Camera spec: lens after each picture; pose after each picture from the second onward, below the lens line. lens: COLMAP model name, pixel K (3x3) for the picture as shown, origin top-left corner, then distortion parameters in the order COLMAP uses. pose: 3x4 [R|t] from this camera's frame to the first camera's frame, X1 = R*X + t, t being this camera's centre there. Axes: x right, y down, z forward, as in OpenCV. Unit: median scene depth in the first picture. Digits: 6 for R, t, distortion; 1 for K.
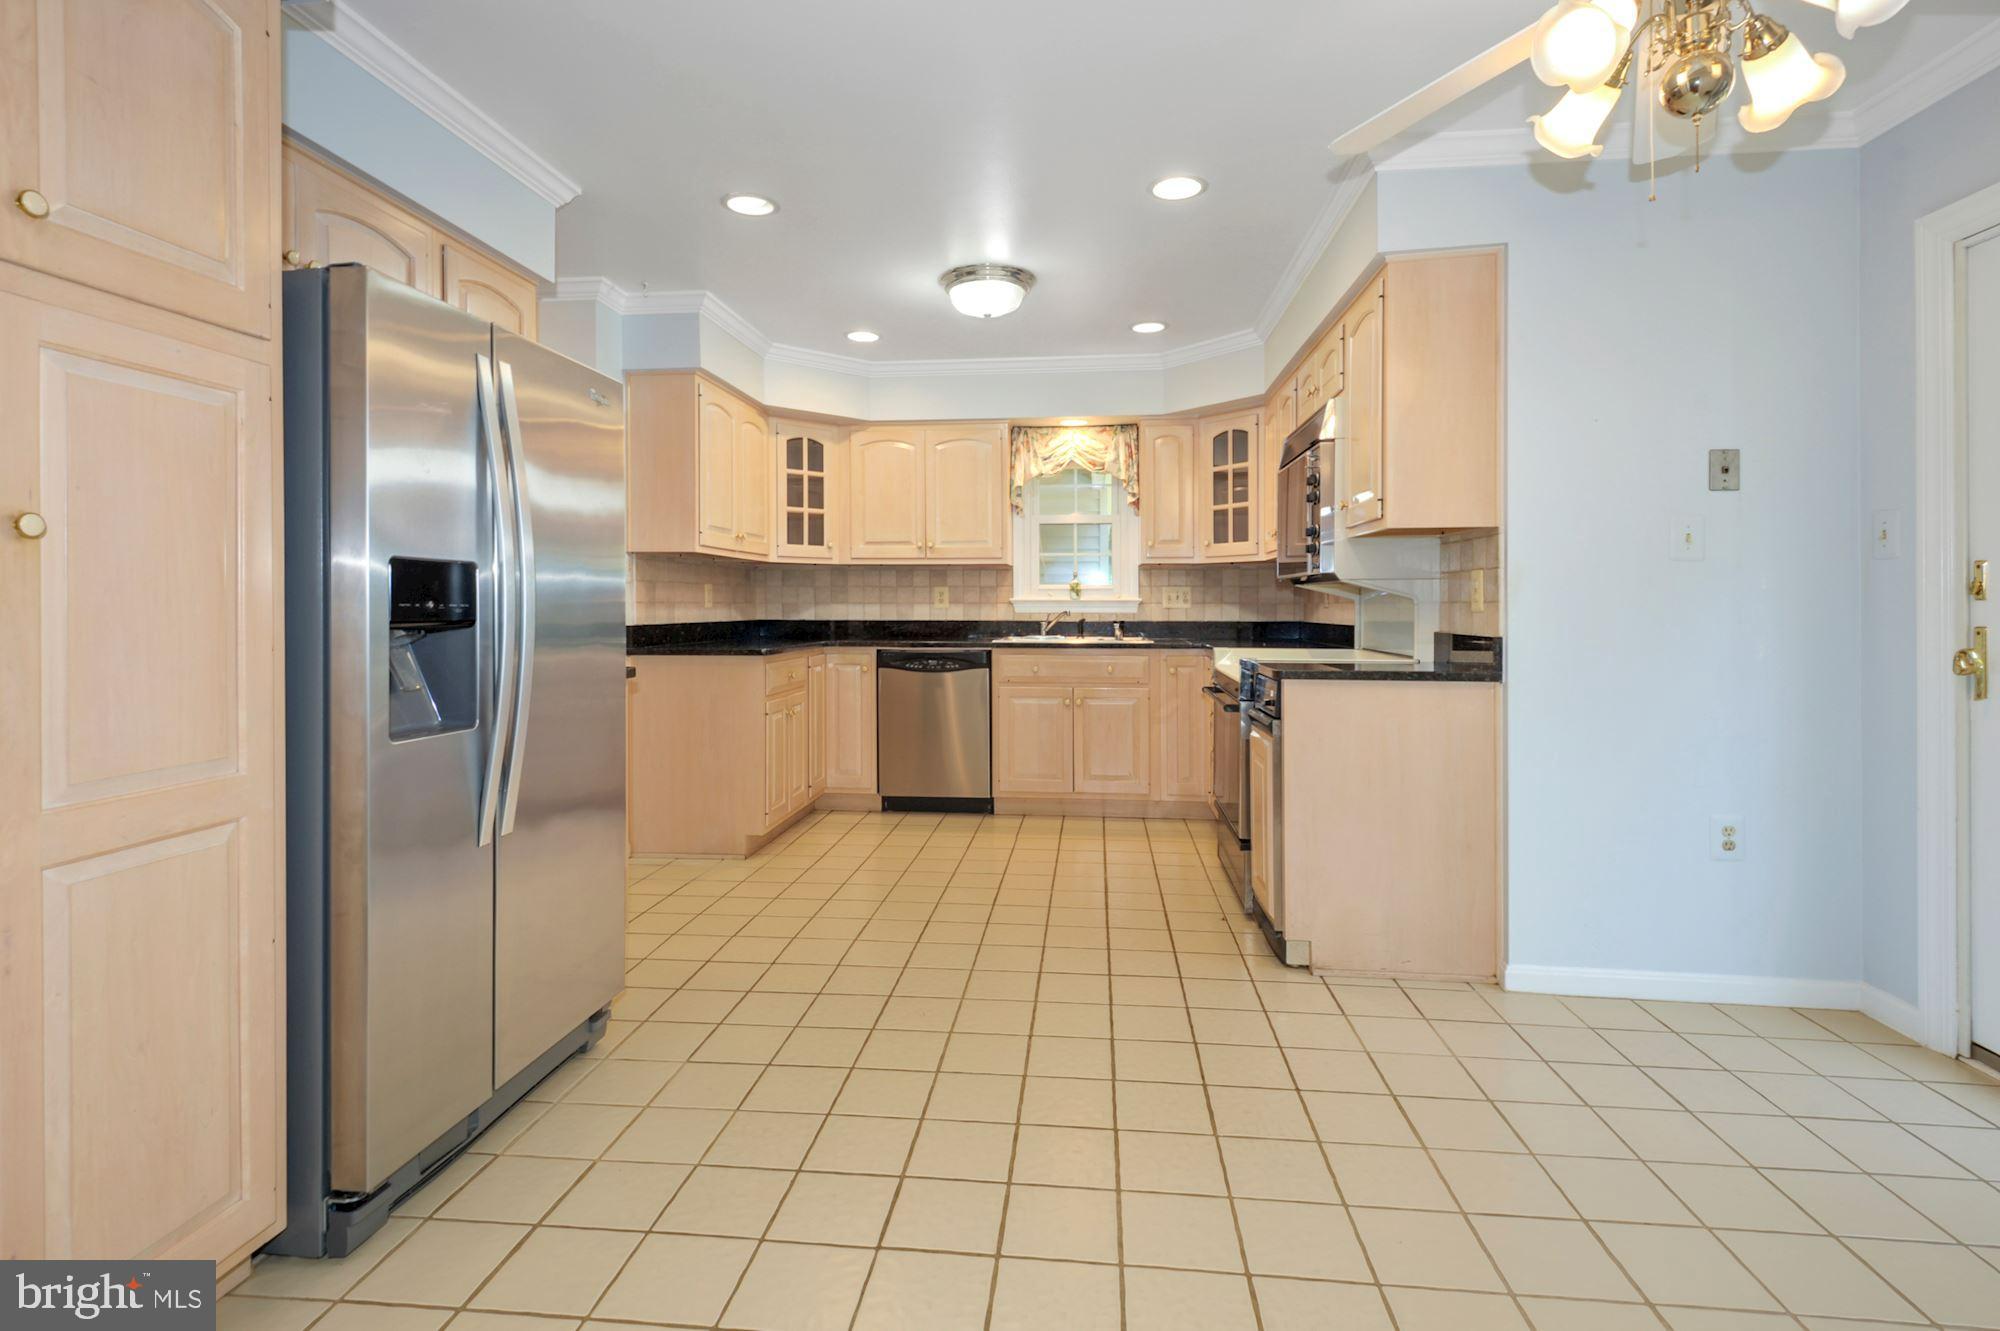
lens RADIAL K [[933.0, 0, 1000.4], [0, 933.0, 613.2], [0, 0, 1]] dist [0.034865, 0.000088]
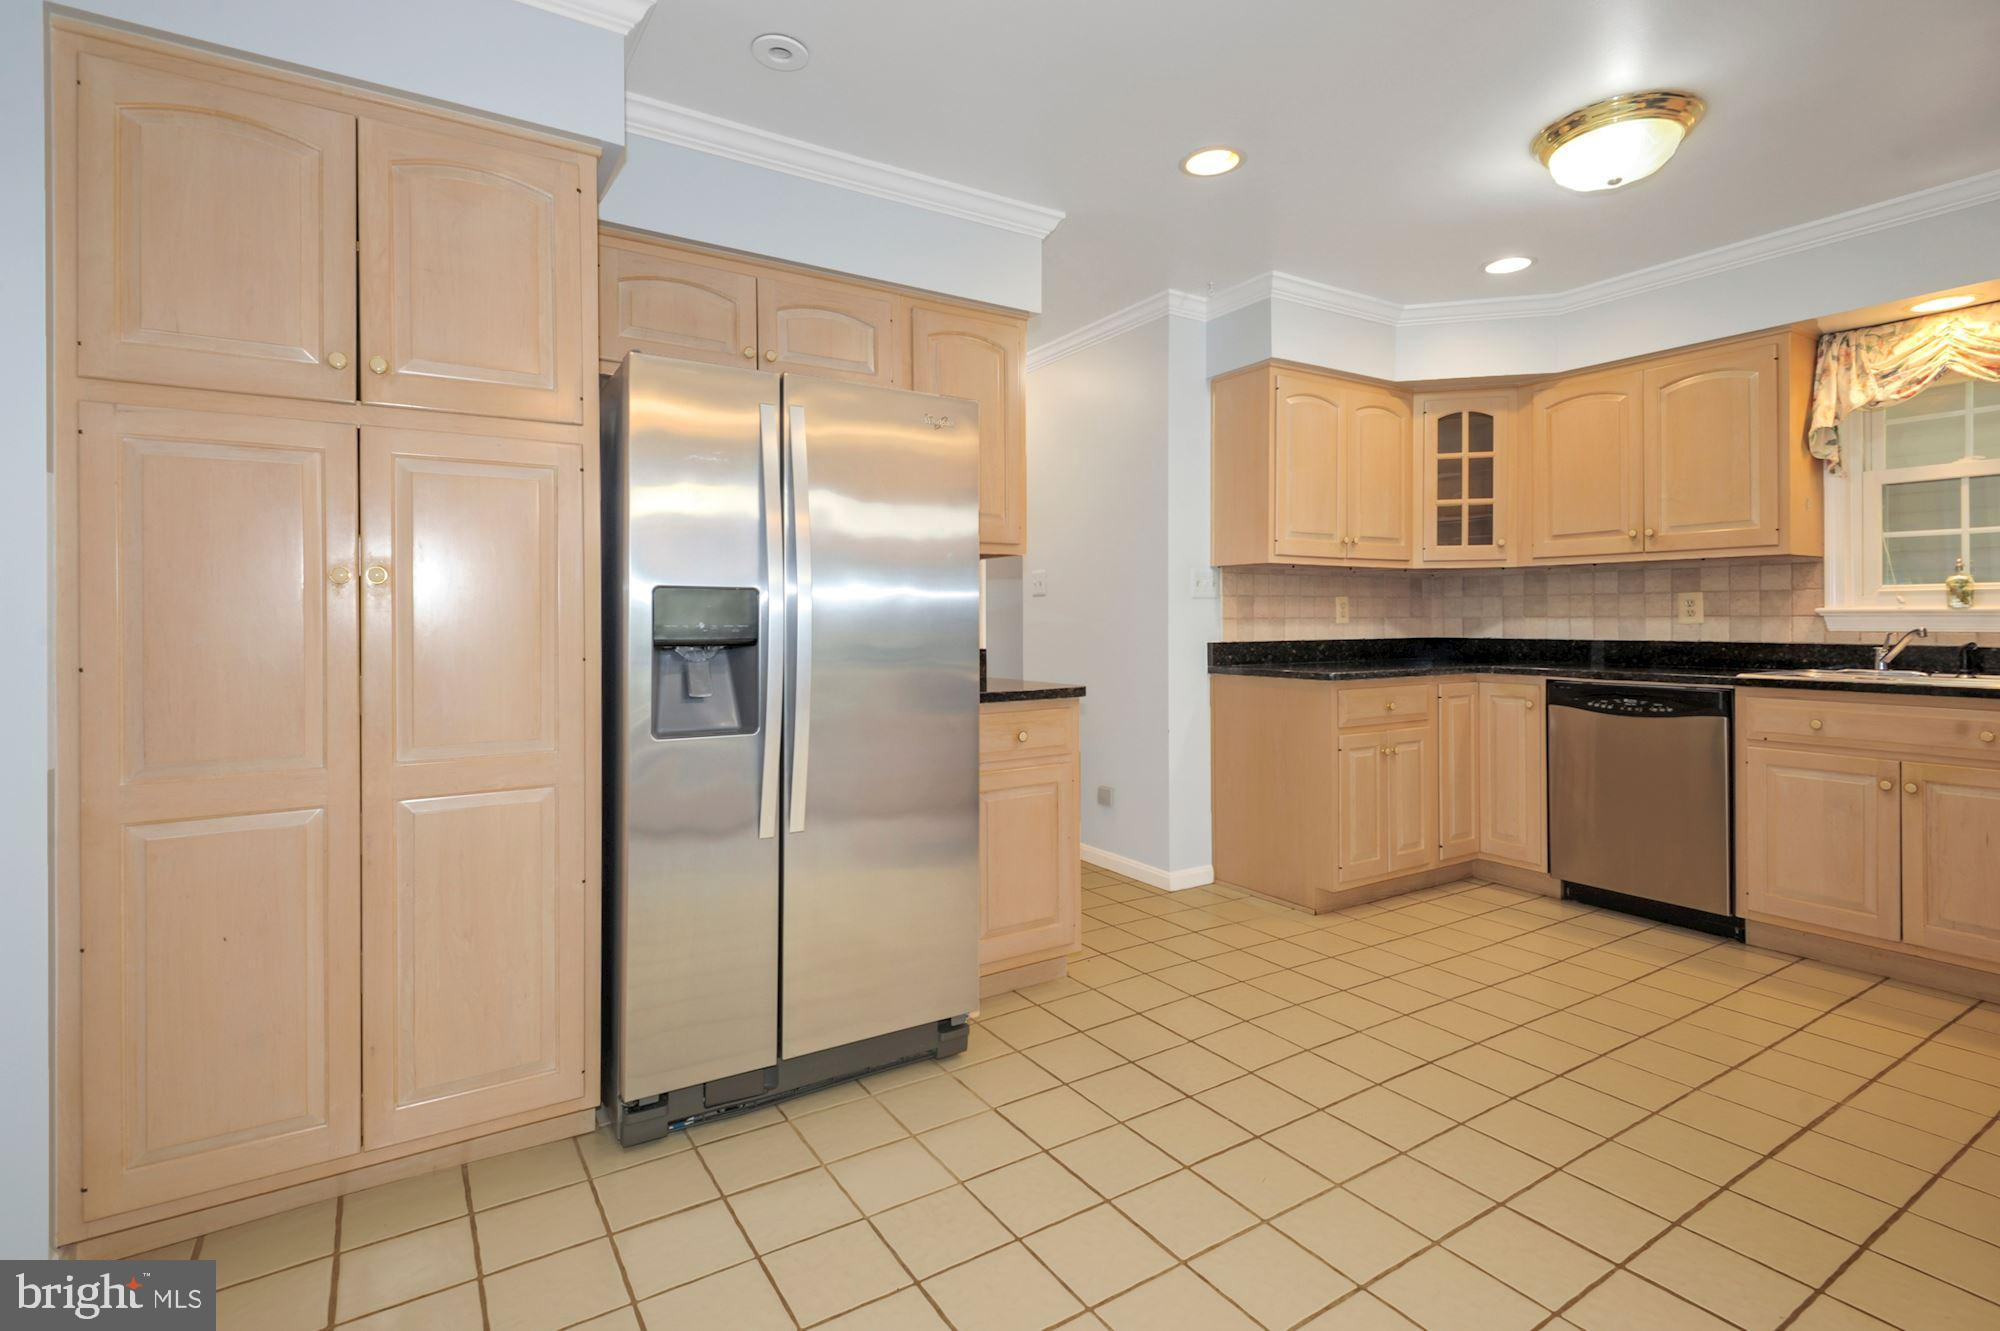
lens RADIAL K [[934.1, 0, 996.8], [0, 934.1, 627.3], [0, 0, 1]] dist [0.034345, -0.023958]
pose [[0.622473, 0.003782, -0.782632, 0.174551], [-0.003073, 0.999992, 0.002388, -0.003195], [0.782635, 0.000918, 0.622480, 0.182019]]
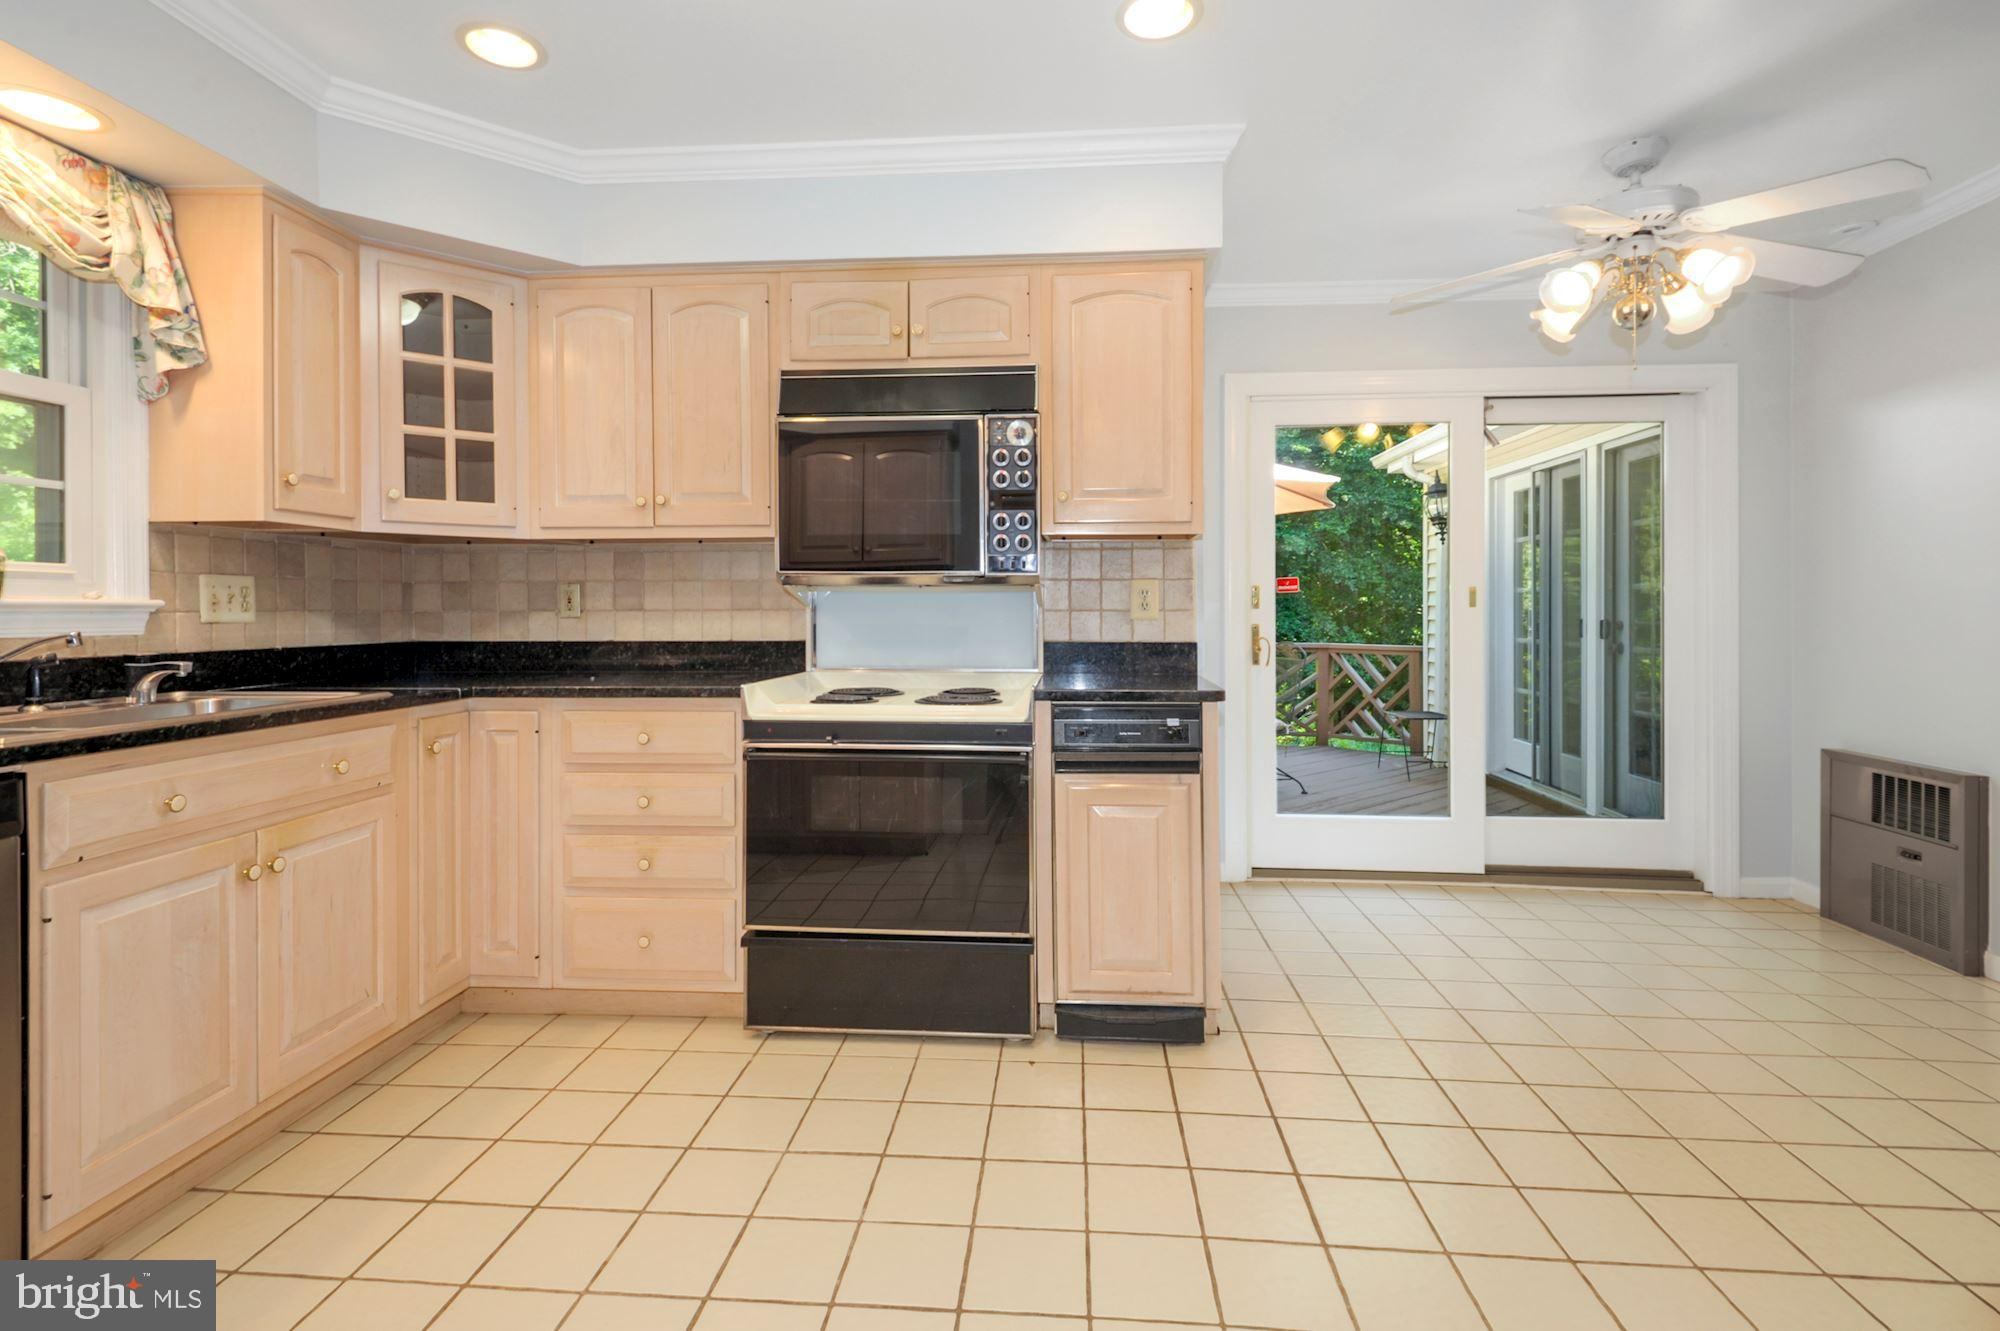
lens RADIAL K [[934.1, 0, 996.8], [0, 934.1, 627.3], [0, 0, 1]] dist [0.034345, -0.023958]
pose [[0.999664, -0.001803, 0.025857, 0.082845], [0.001750, 0.999996, 0.002085, -0.002765], [-0.025860, -0.002039, 0.999663, 0.466386]]
